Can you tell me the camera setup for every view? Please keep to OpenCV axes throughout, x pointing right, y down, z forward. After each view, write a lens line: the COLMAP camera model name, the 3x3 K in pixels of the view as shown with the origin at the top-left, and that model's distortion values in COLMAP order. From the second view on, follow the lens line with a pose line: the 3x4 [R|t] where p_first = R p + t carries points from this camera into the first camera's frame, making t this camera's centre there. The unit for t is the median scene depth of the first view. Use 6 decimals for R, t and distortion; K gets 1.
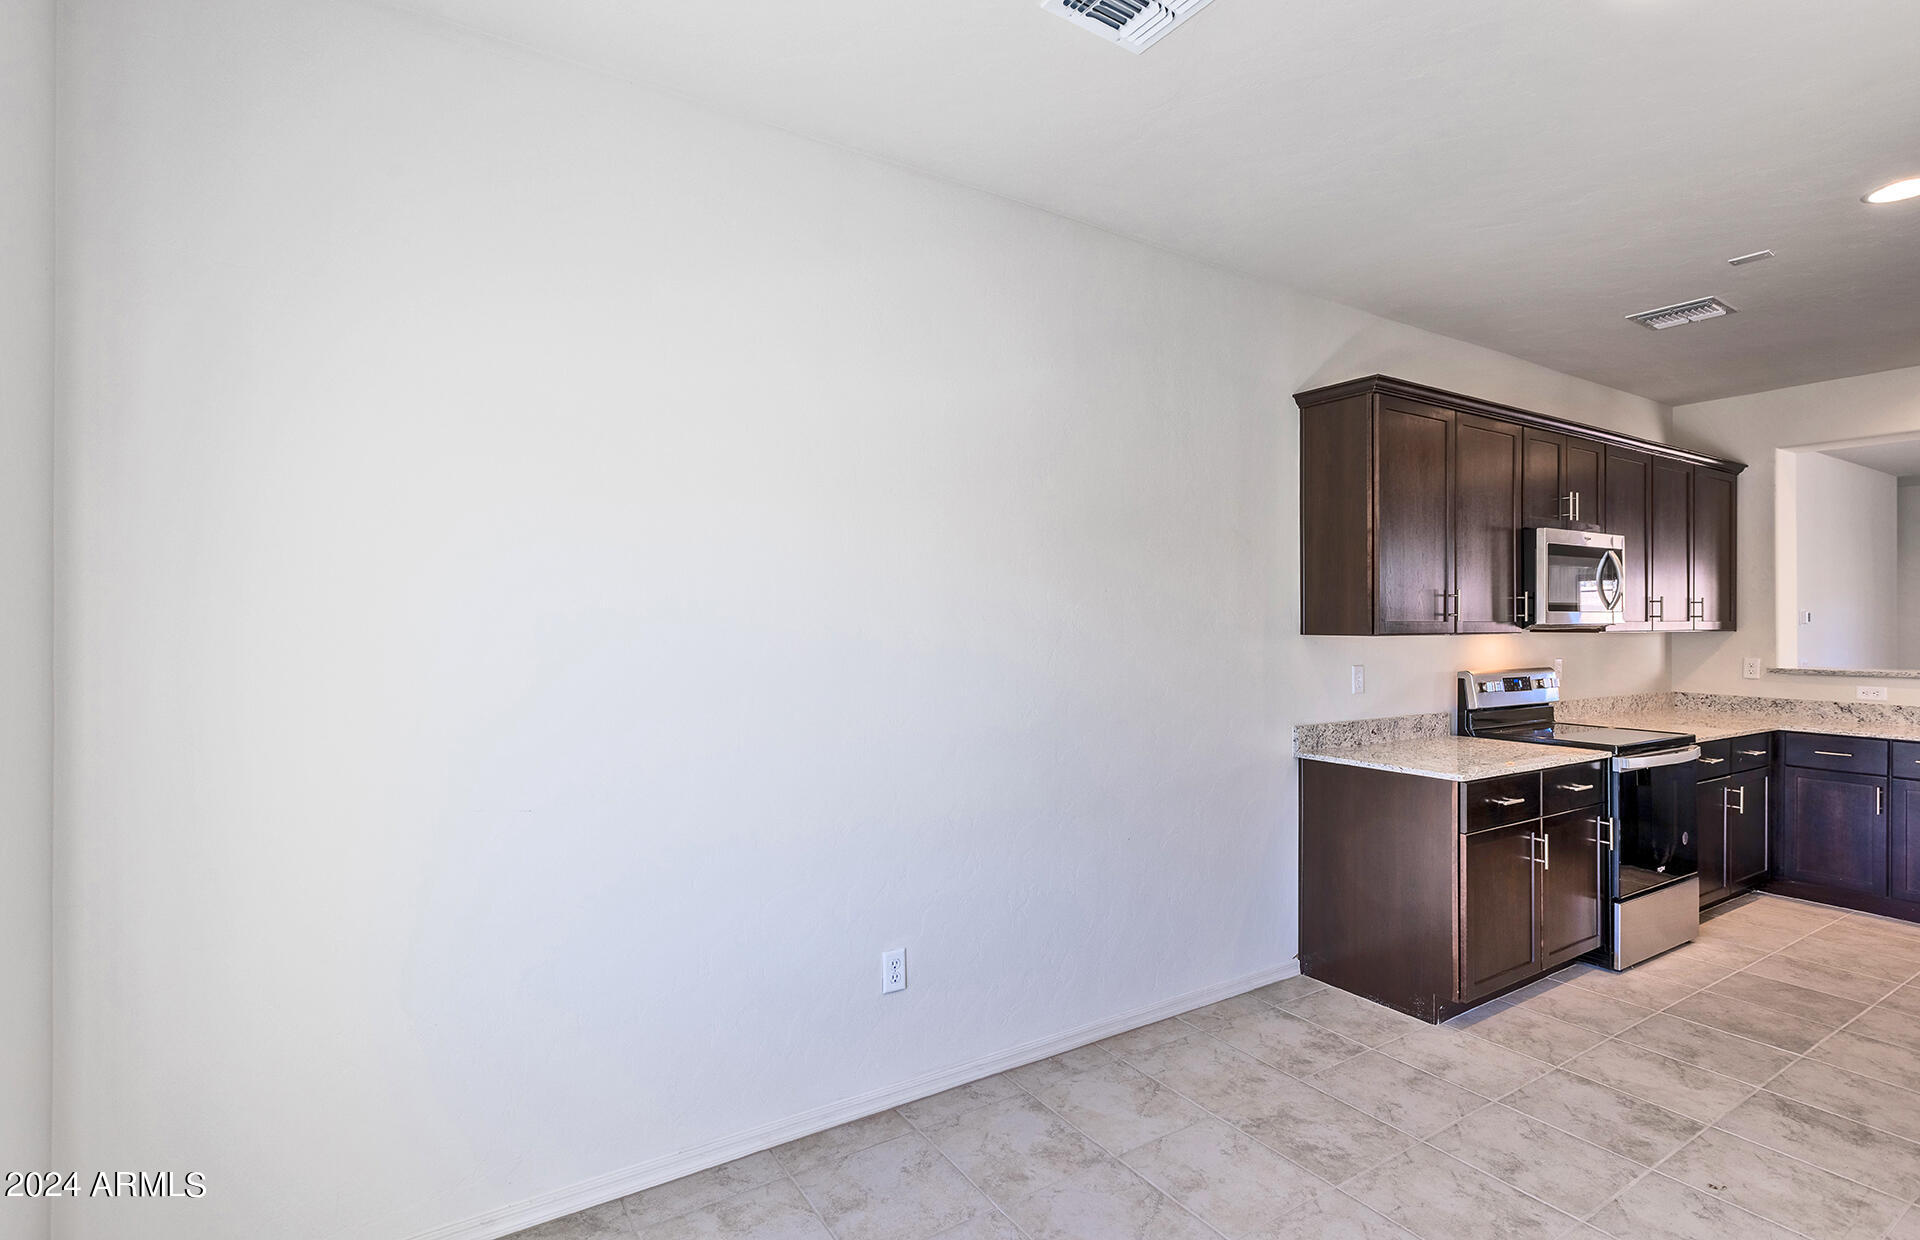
lens RADIAL K [[868.4, 0, 960.0], [0, 868.4, 620.0], [0, 0, 1]] dist [0.002936, 0.000463]
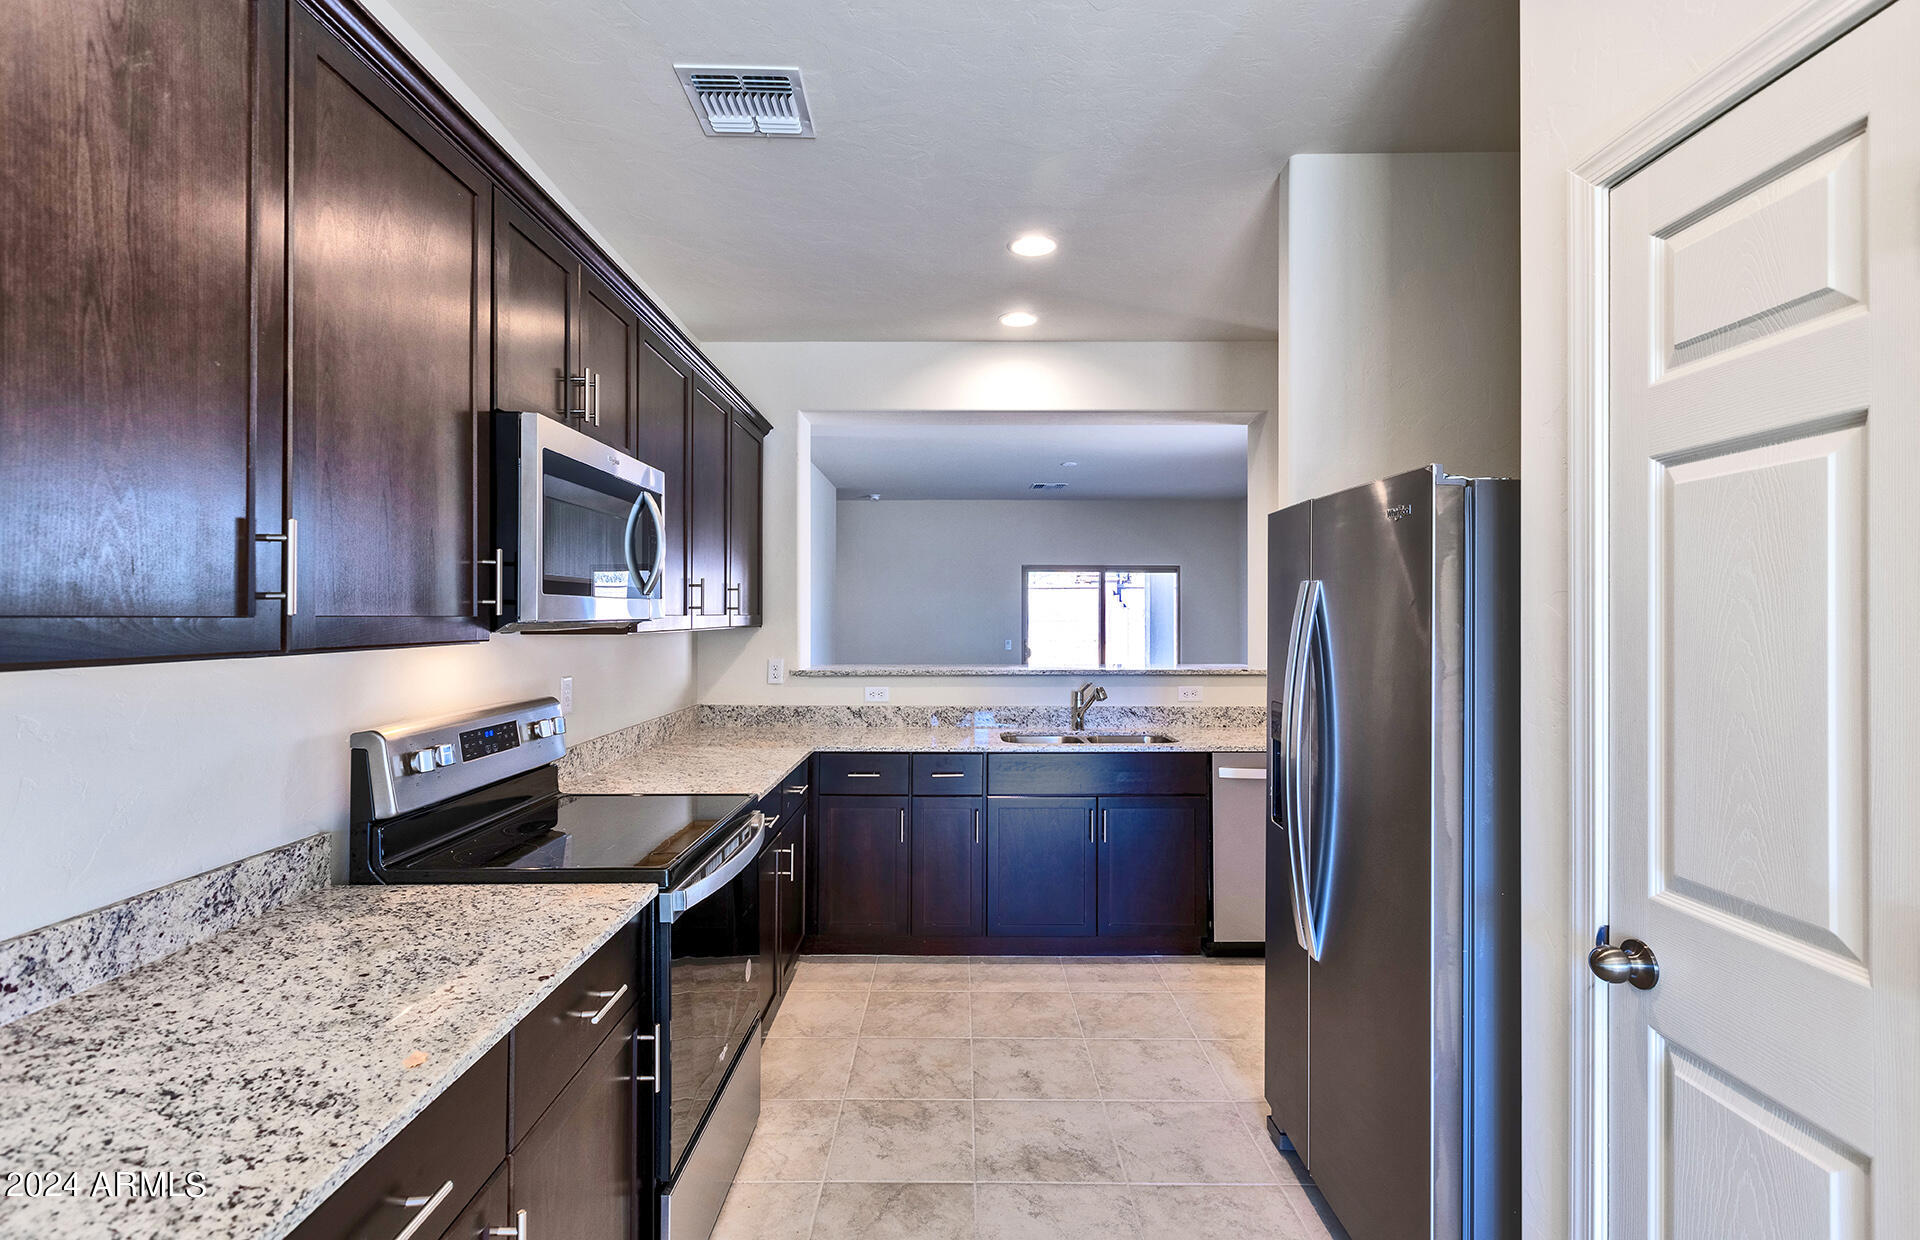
lens RADIAL K [[905.8, 0, 953.3], [0, 905.8, 613.3], [0, 0, 1]] dist [0.002013, 0.000116]
pose [[0.540286, 0.002099, 0.841479, 0.351626], [-0.002528, 0.999996, -0.000871, 0.000336], [-0.841478, -0.001657, 0.540290, 0.502830]]
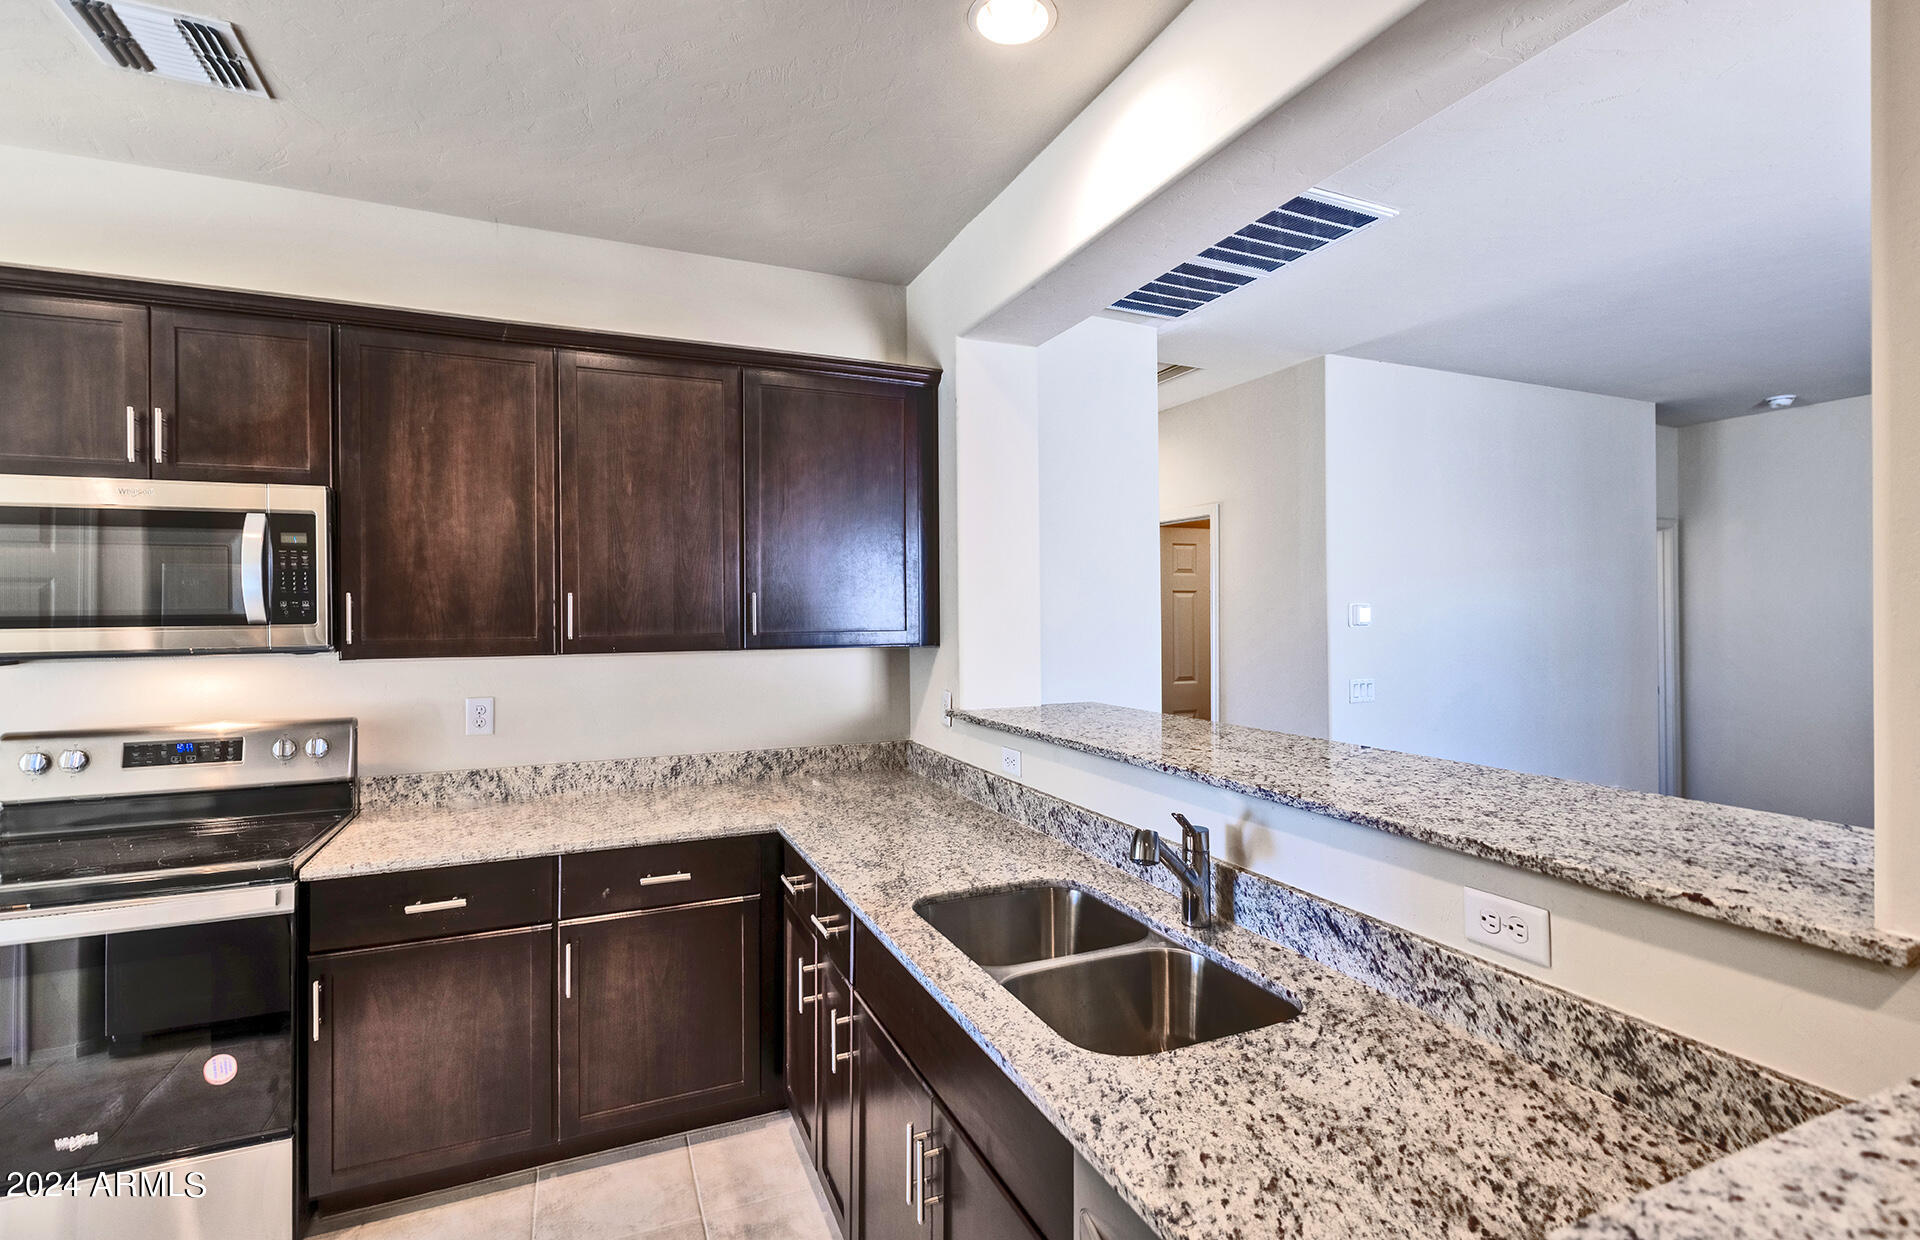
lens RADIAL K [[868.4, 0, 960.0], [0, 868.4, 620.0], [0, 0, 1]] dist [0.002936, 0.000463]
pose [[0.988672, -0.006041, -0.149970, 1.343396], [0.007192, 0.999949, 0.007131, -0.012247], [0.149919, -0.008129, 0.988665, 0.532994]]
